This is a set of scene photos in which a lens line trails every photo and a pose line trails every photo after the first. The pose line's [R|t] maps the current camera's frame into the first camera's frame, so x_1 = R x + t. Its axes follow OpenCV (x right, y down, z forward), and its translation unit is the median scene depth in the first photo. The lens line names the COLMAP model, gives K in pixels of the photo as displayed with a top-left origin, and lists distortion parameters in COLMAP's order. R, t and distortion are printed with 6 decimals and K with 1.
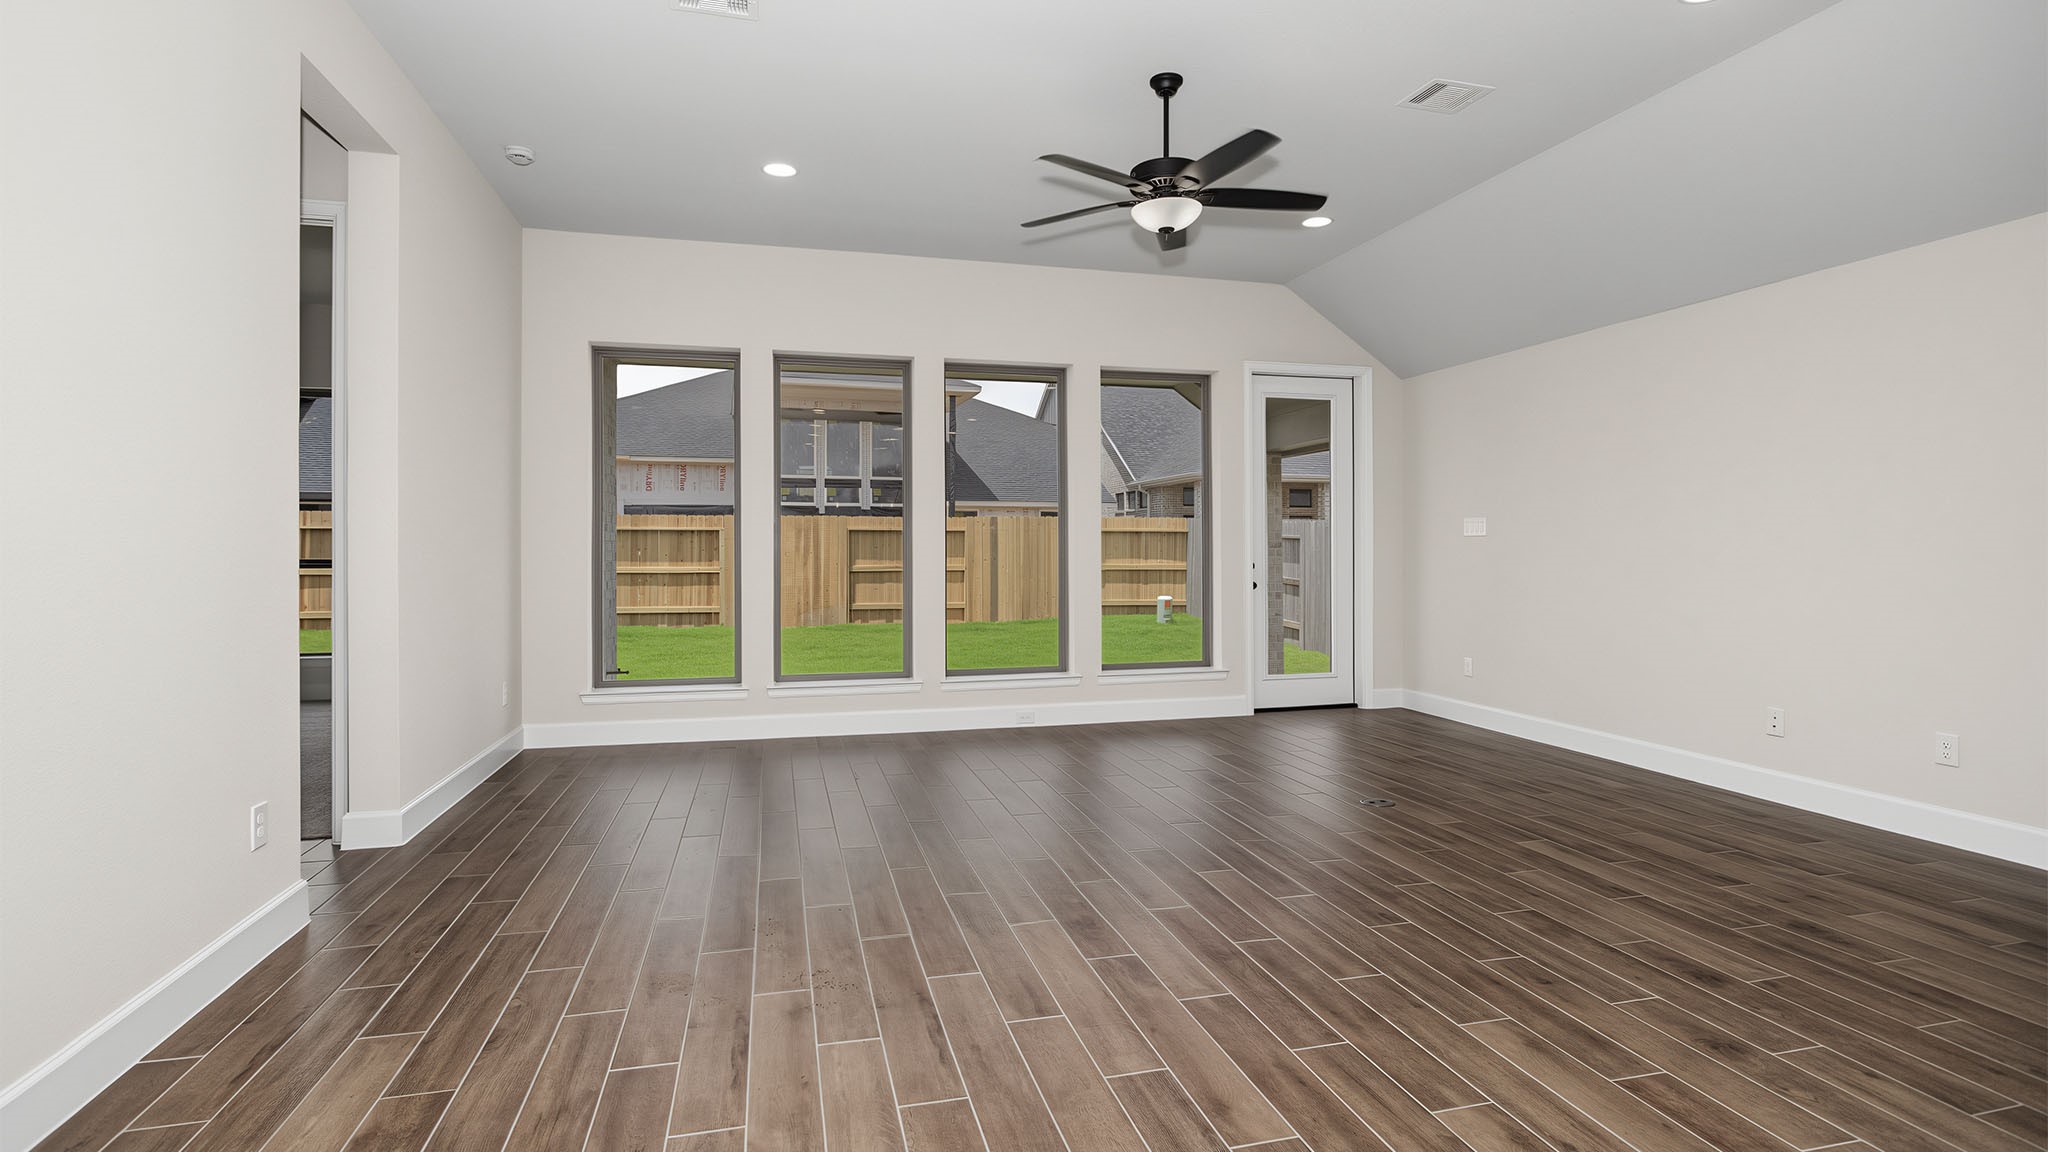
lens RADIAL K [[961.4, 0, 1015.3], [0, 961.4, 557.2], [0, 0, 1]] dist [-0.010823, 0.002338]
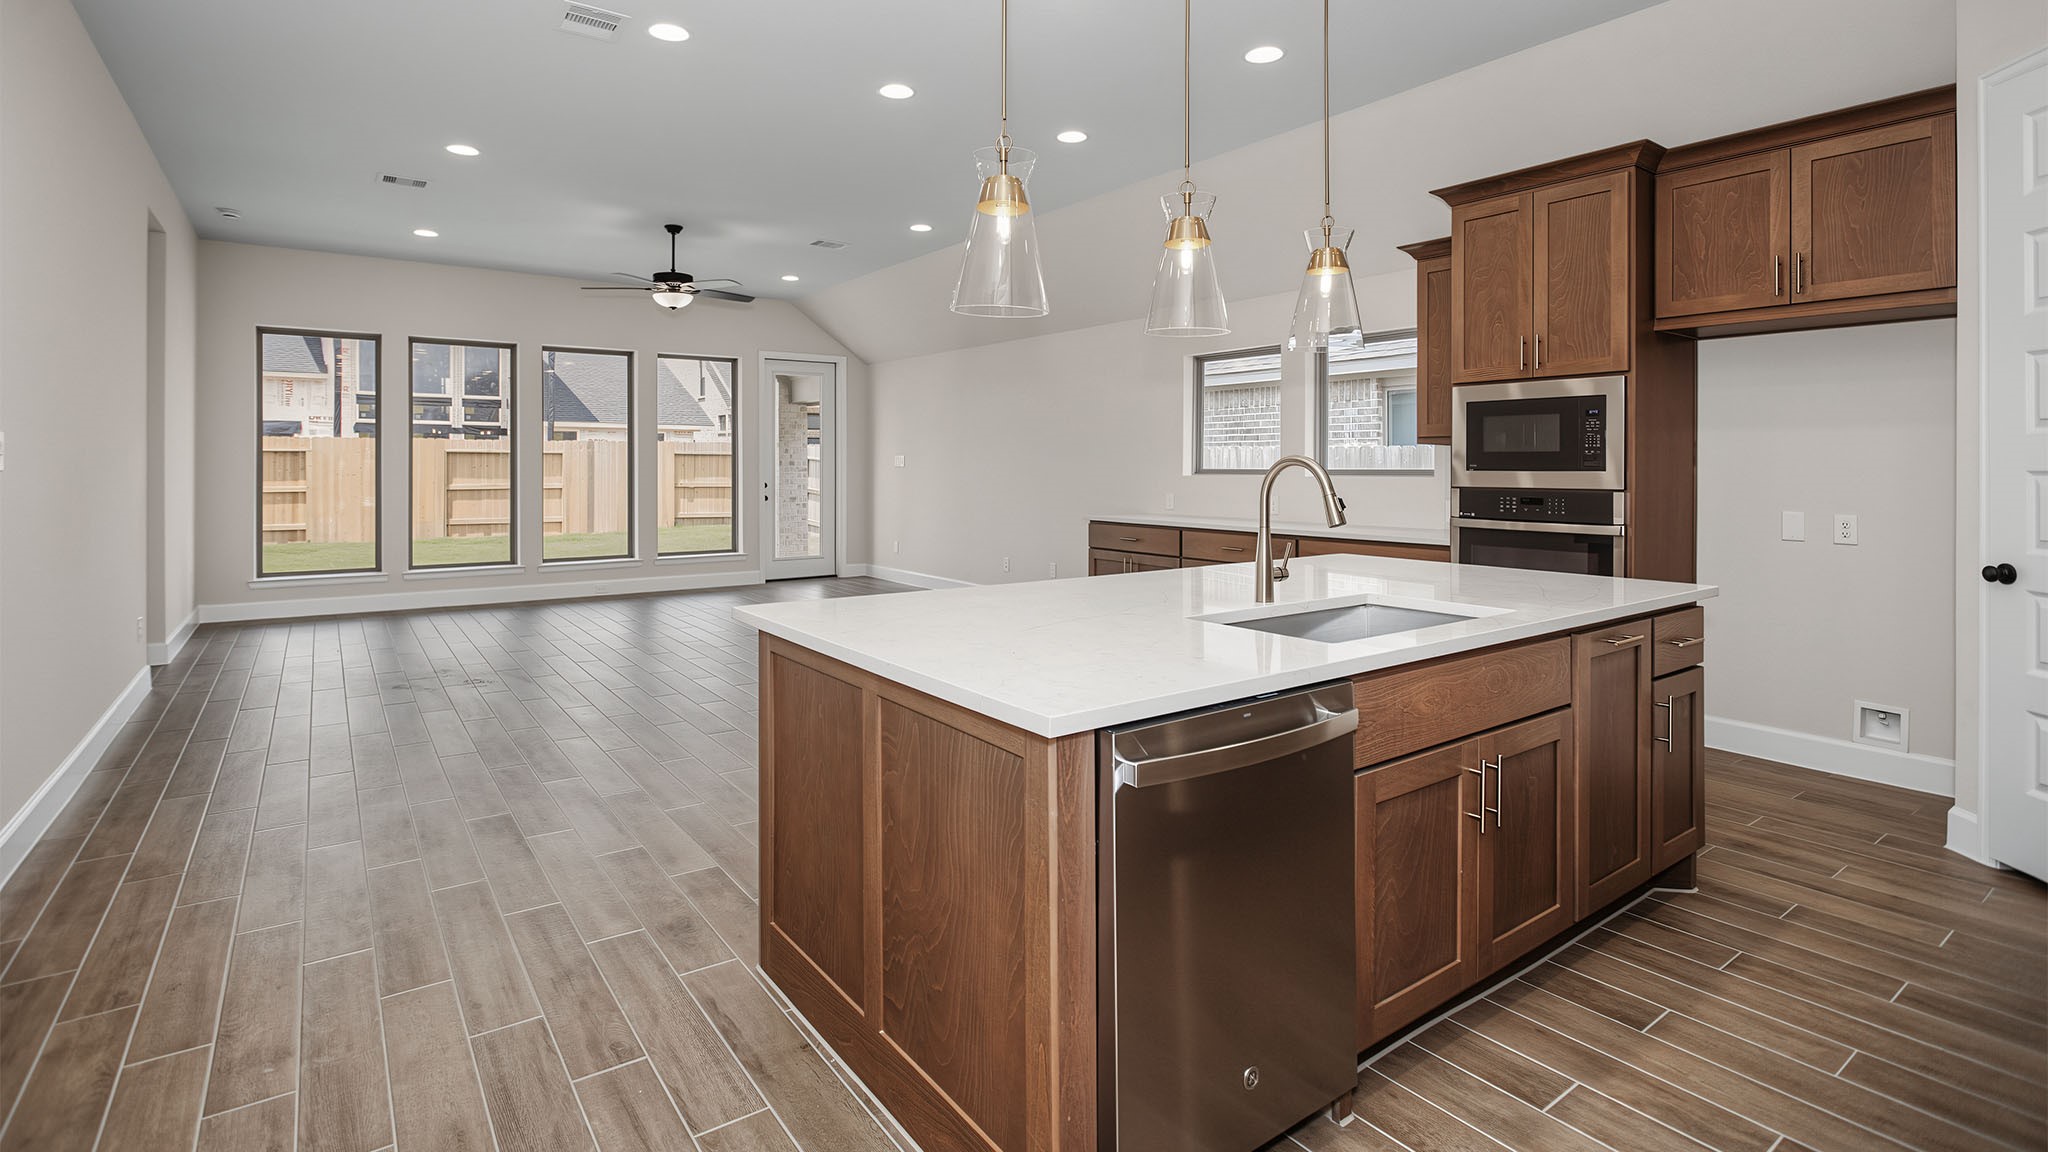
lens RADIAL K [[961.4, 0, 1013.0], [0, 961.4, 467.8], [0, 0, 1]] dist [-0.010823, 0.002338]
pose [[0.928133, 0.001906, 0.372243, 0.020269], [-0.000452, 0.999992, -0.003994, -0.005935], [-0.372248, 0.003539, 0.928127, -0.258162]]
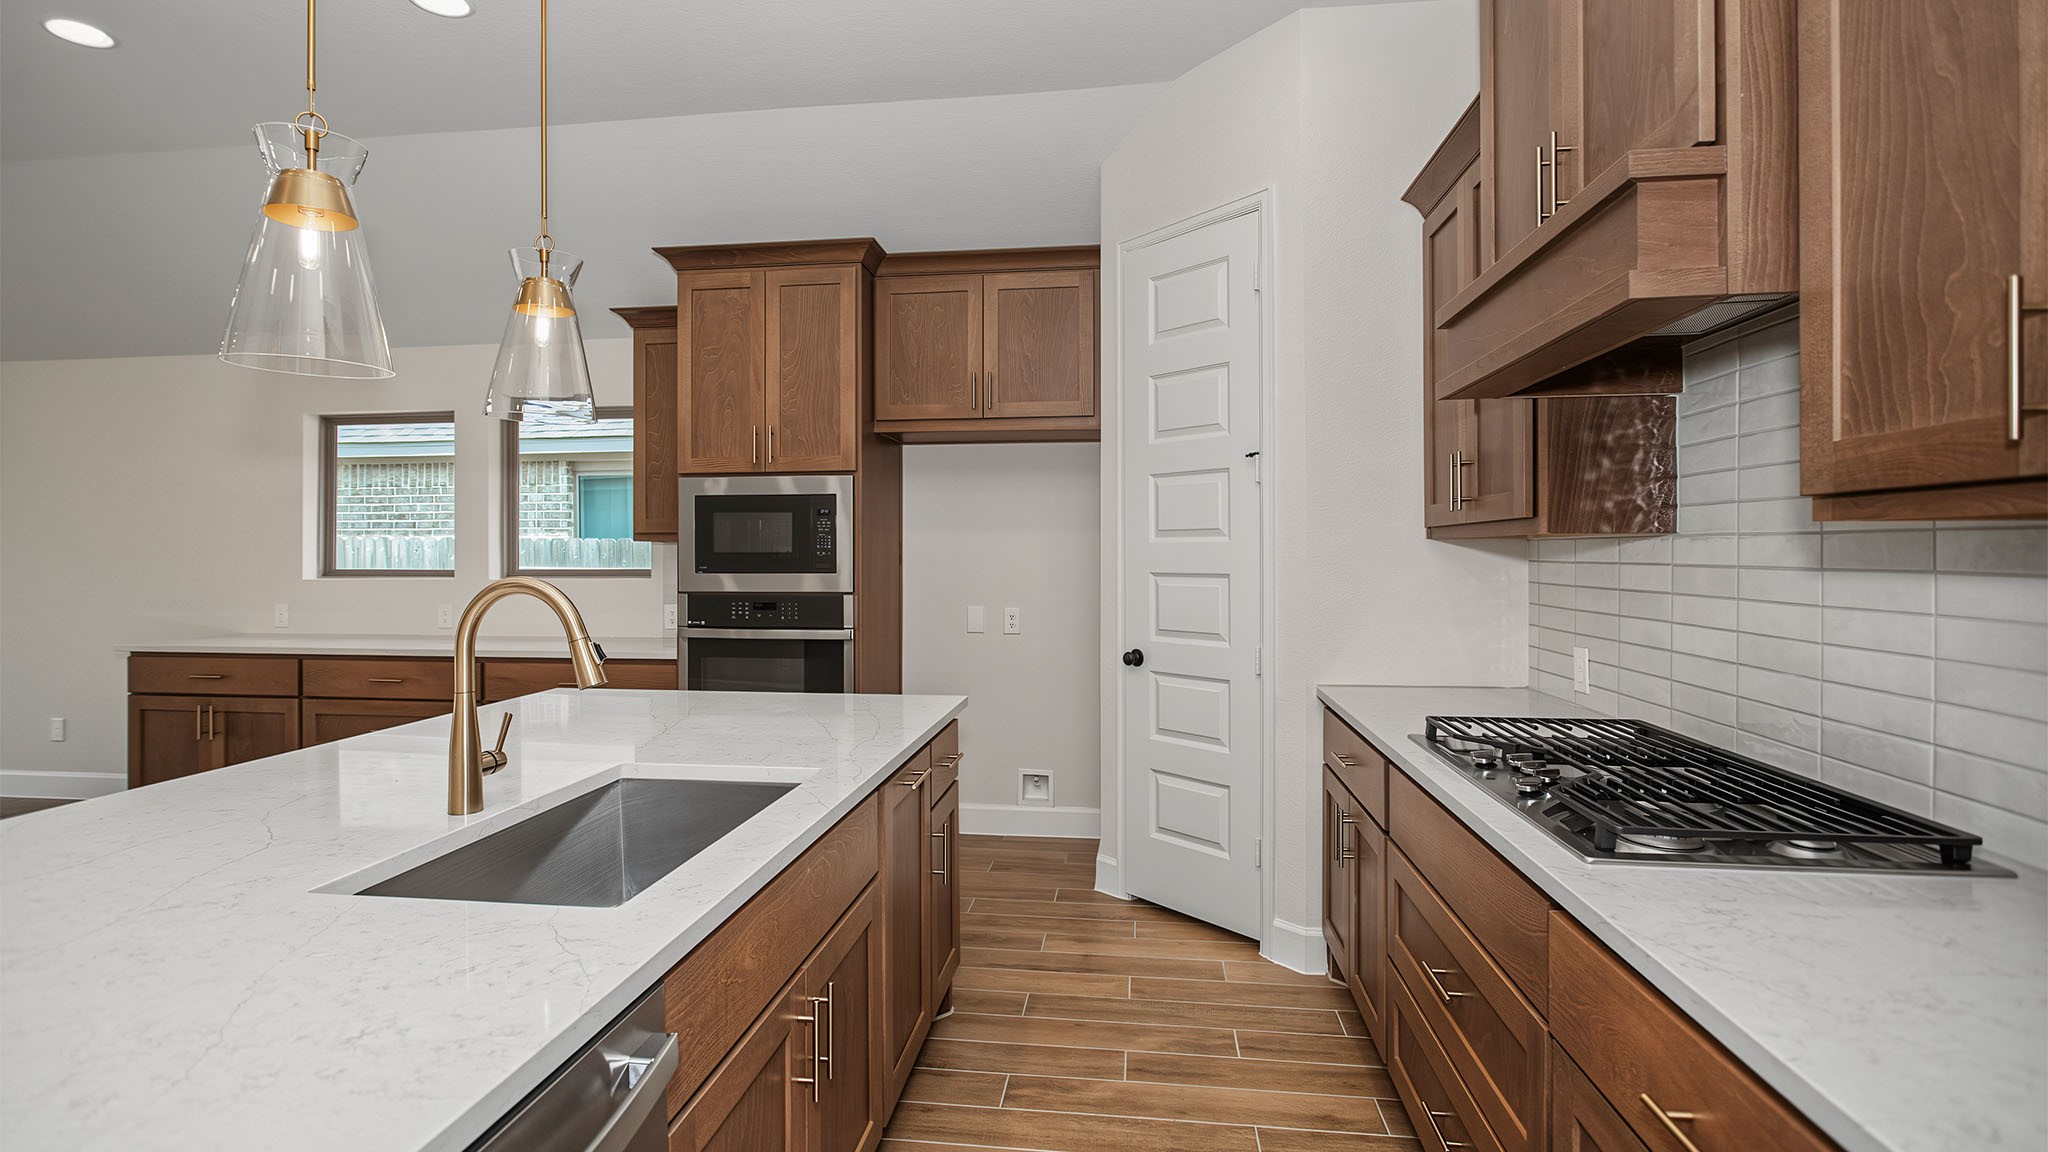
lens RADIAL K [[961.4, 0, 1010.6], [0, 961.4, 553.2], [0, 0, 1]] dist [-0.010823, 0.002338]
pose [[0.367454, -0.002266, 0.930039, 0.051191], [0.008151, 0.999966, -0.000784, -0.011308], [-0.930006, 0.007869, 0.367460, -0.207680]]
